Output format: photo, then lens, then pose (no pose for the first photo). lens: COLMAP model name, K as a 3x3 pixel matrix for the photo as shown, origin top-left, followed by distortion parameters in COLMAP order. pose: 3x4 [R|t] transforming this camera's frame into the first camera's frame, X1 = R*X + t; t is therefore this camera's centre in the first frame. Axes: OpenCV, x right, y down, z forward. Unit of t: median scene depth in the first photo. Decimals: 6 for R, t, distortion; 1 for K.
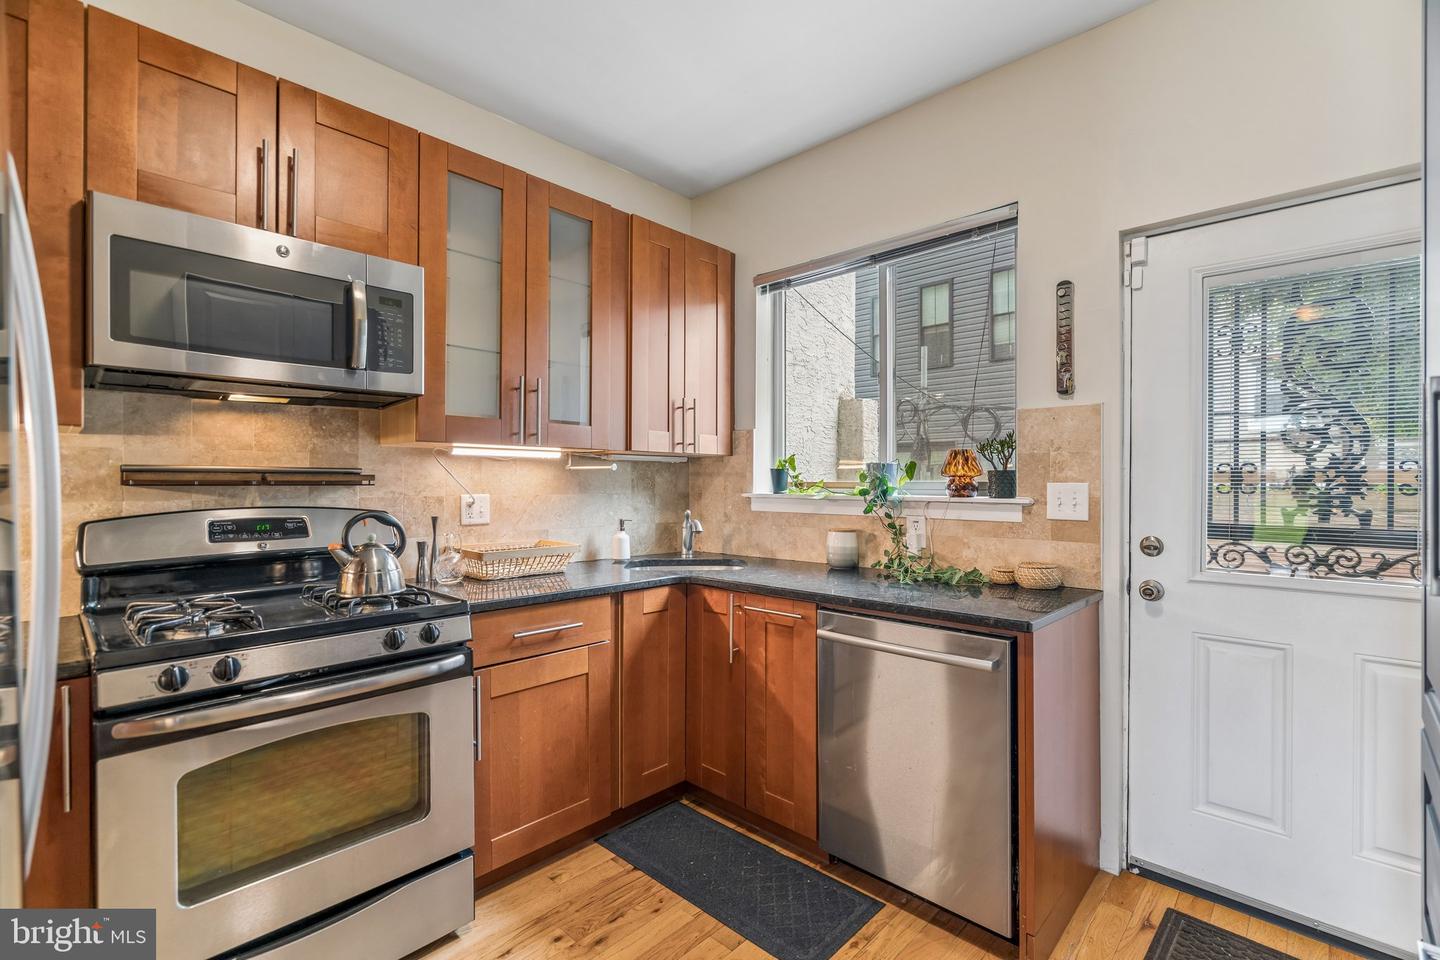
lens RADIAL K [[653.0, 0, 708.8], [0, 653.0, 477.6], [0, 0, 1]] dist [-0.005170, 0.001008]
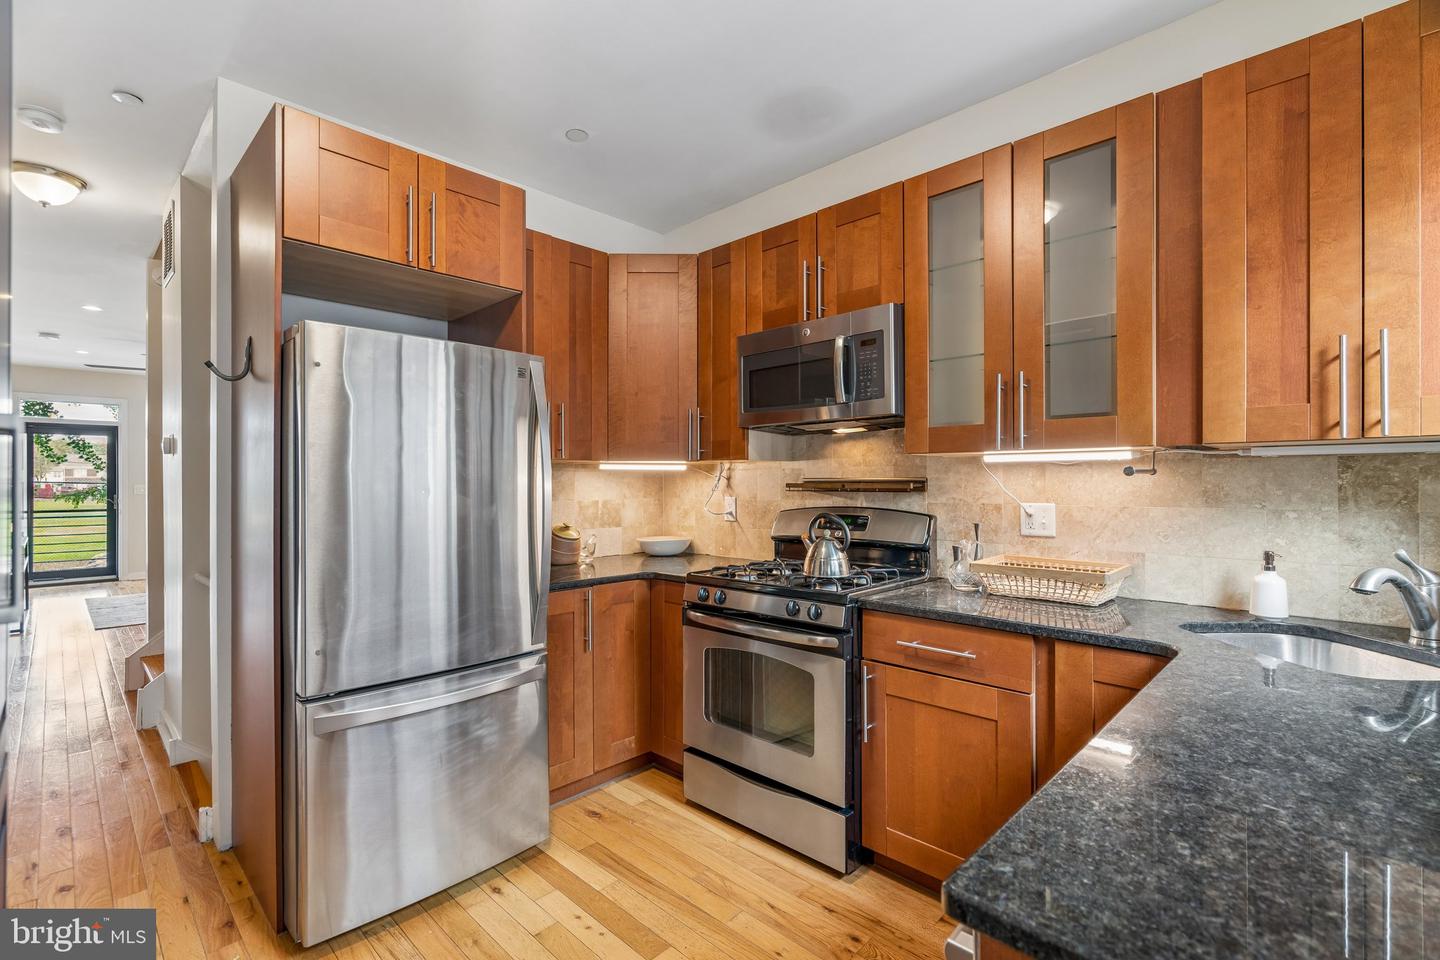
lens RADIAL K [[653.0, 0, 726.4], [0, 653.0, 475.4], [0, 0, 1]] dist [-0.005170, 0.001008]
pose [[0.003090, -0.010840, -0.999936, 0.799356], [0.009333, 0.999898, -0.010811, -0.011128], [0.999952, -0.009299, 0.003191, 0.801342]]
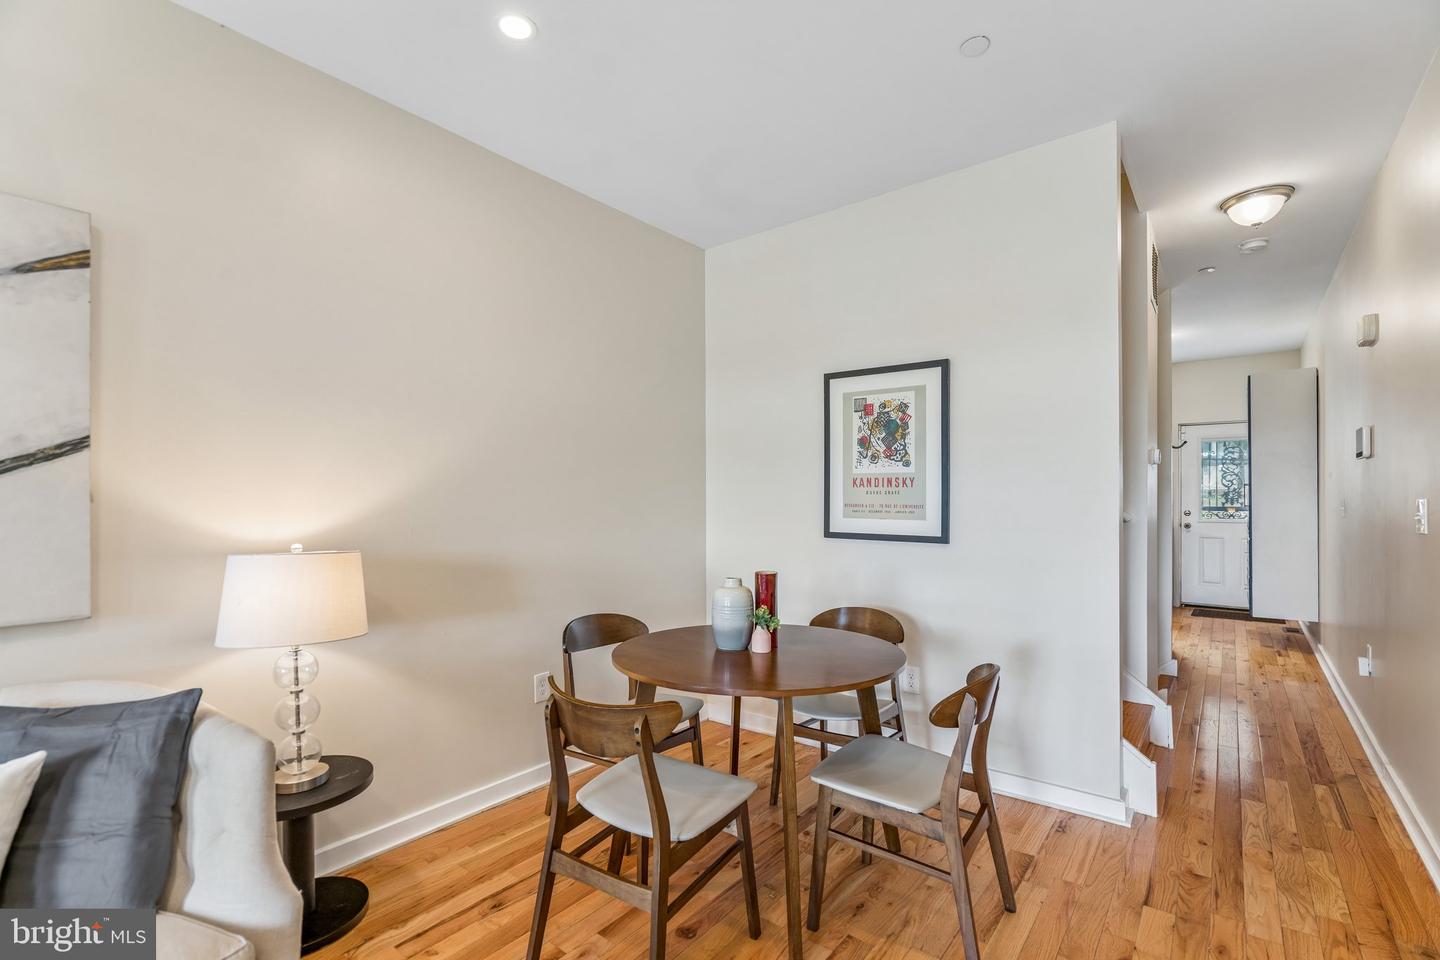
lens RADIAL K [[653.0, 0, 717.2], [0, 653.0, 493.4], [0, 0, 1]] dist [-0.005170, 0.001008]
pose [[0.994105, -0.008165, 0.108118, -1.509314], [0.007910, 0.999965, 0.002787, -0.021218], [-0.108136, -0.001916, 0.994134, -1.508987]]
